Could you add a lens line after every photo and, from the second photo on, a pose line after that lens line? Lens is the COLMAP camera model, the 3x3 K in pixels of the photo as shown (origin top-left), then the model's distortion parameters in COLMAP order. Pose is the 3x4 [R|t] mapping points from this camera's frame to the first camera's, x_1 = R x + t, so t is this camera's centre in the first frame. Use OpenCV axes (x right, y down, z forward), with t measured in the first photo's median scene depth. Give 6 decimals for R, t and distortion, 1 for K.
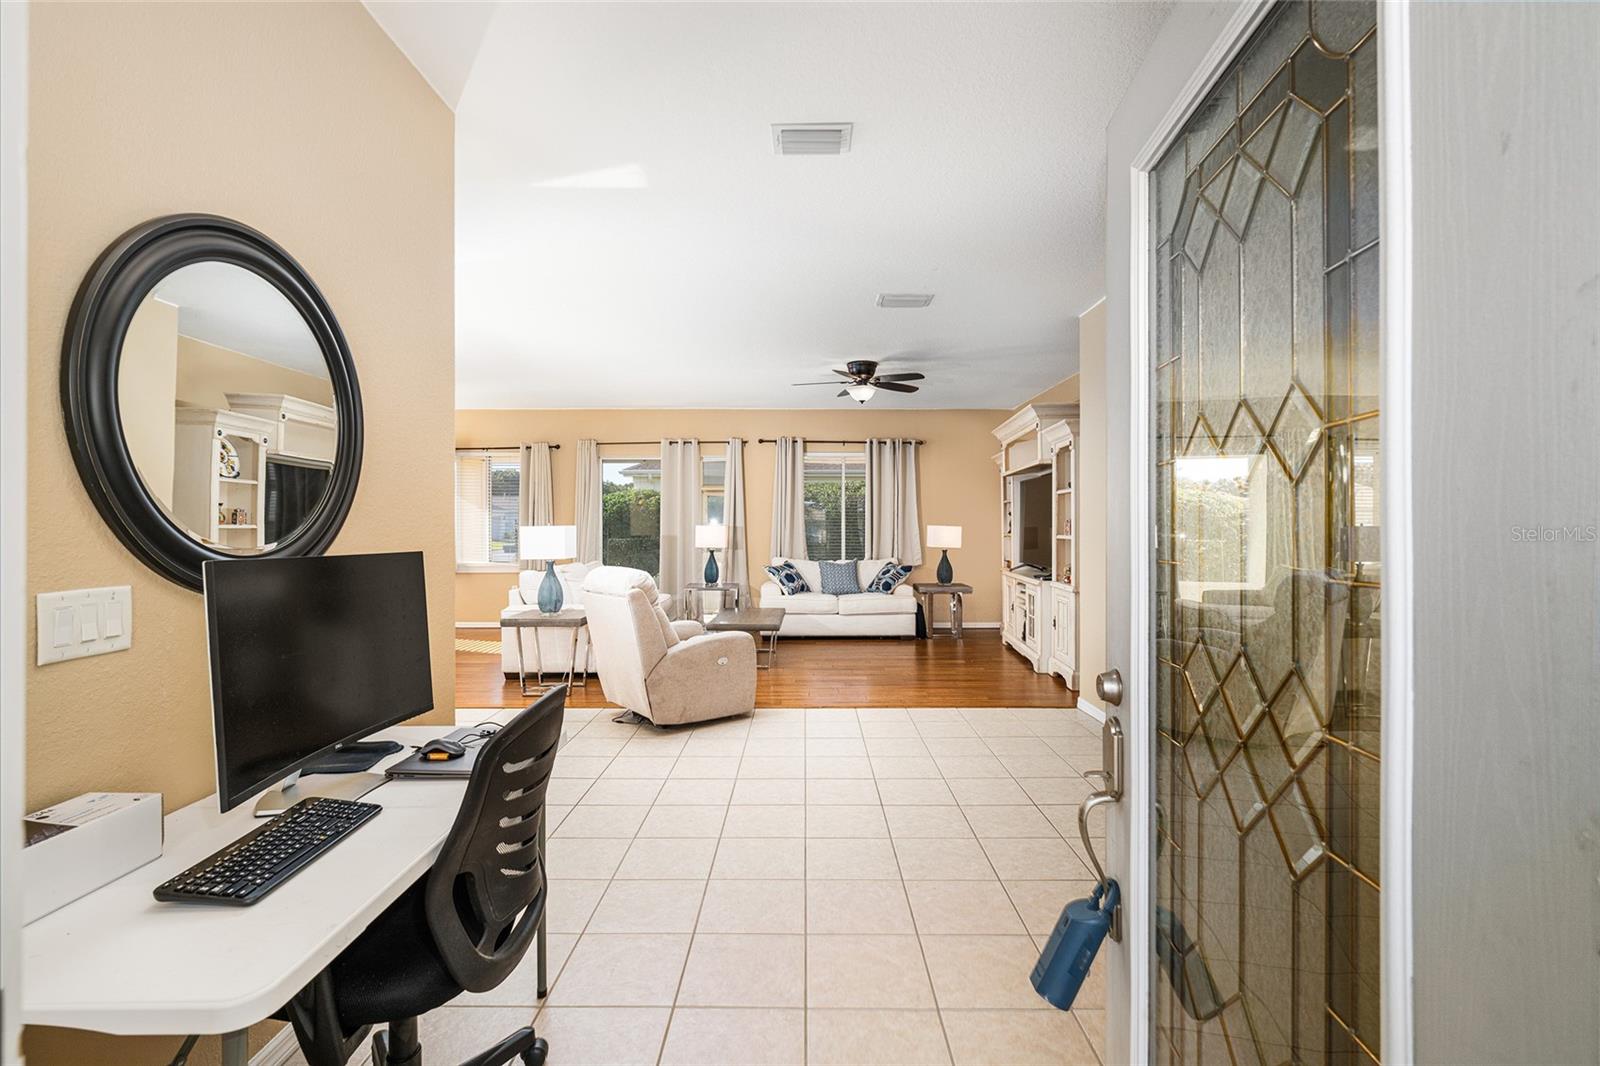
lens RADIAL K [[709.7, 0, 796.4], [0, 709.7, 530.3], [0, 0, 1]] dist [0.002225, -0.000723]
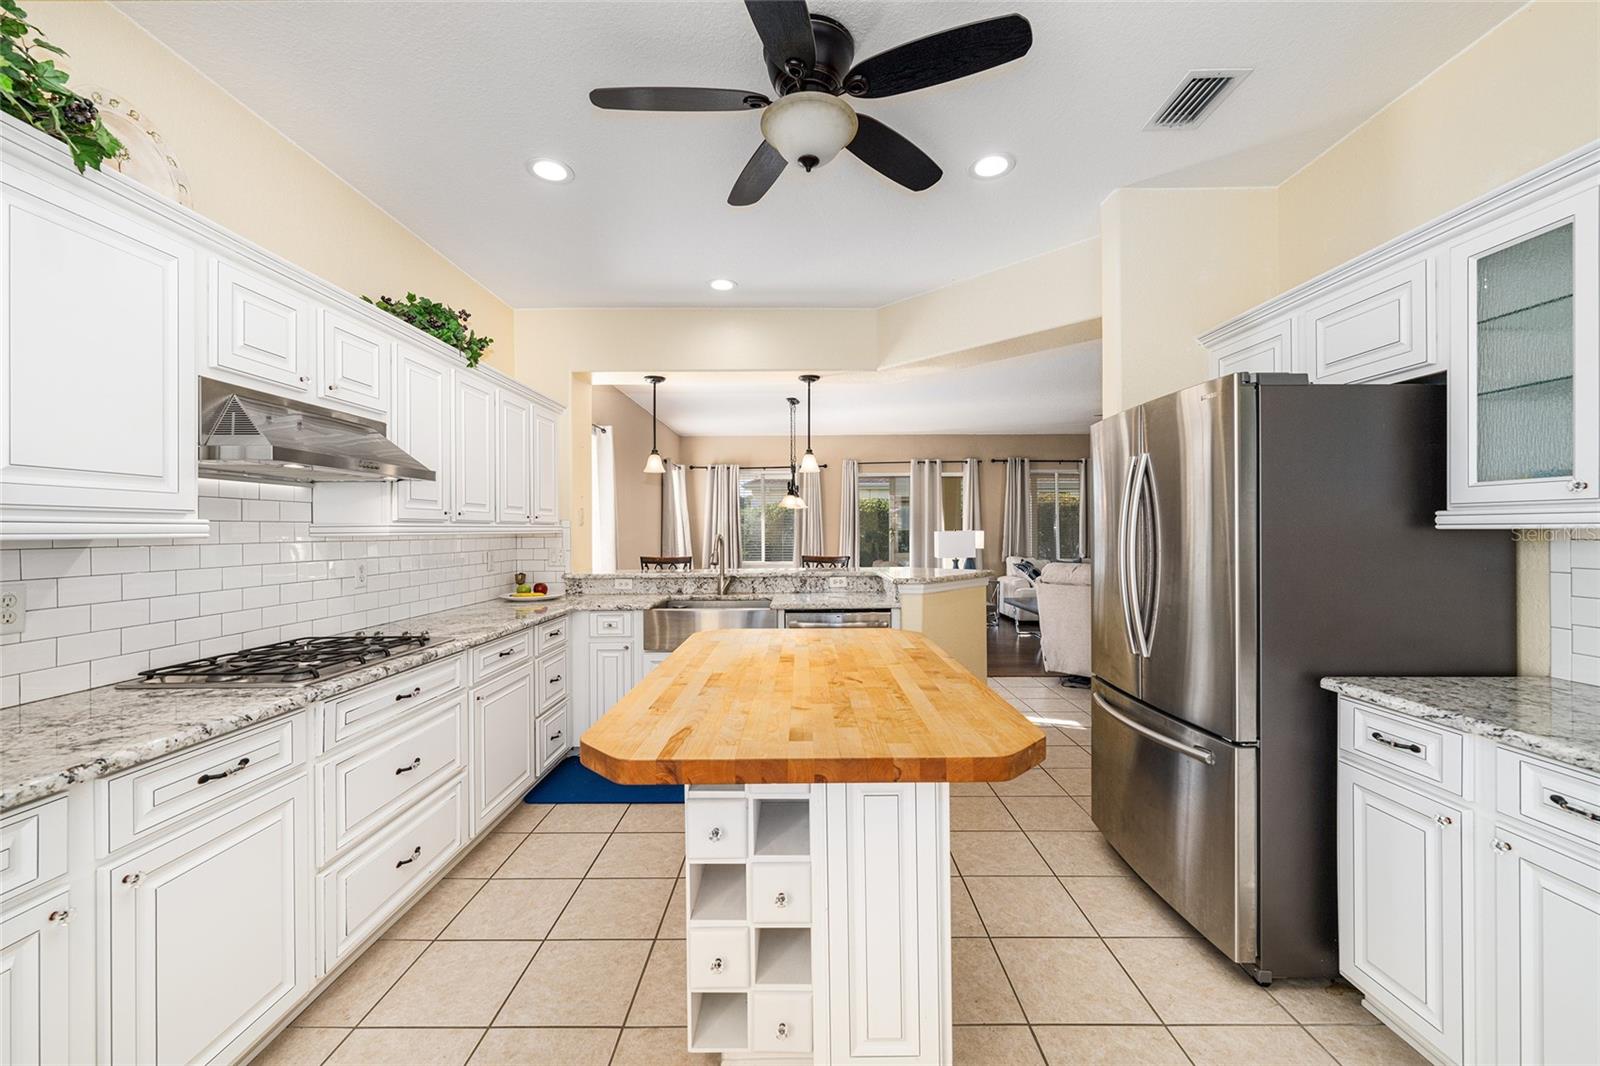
lens RADIAL K [[621.0, 0, 793.8], [0, 621.0, 528.6], [0, 0, 1]] dist [0.000179, -0.000693]
pose [[0.999978, -0.005358, -0.003885, -0.413057], [0.005322, 0.999942, -0.009344, -0.001676], [0.003935, 0.009323, 0.999949, -0.061841]]
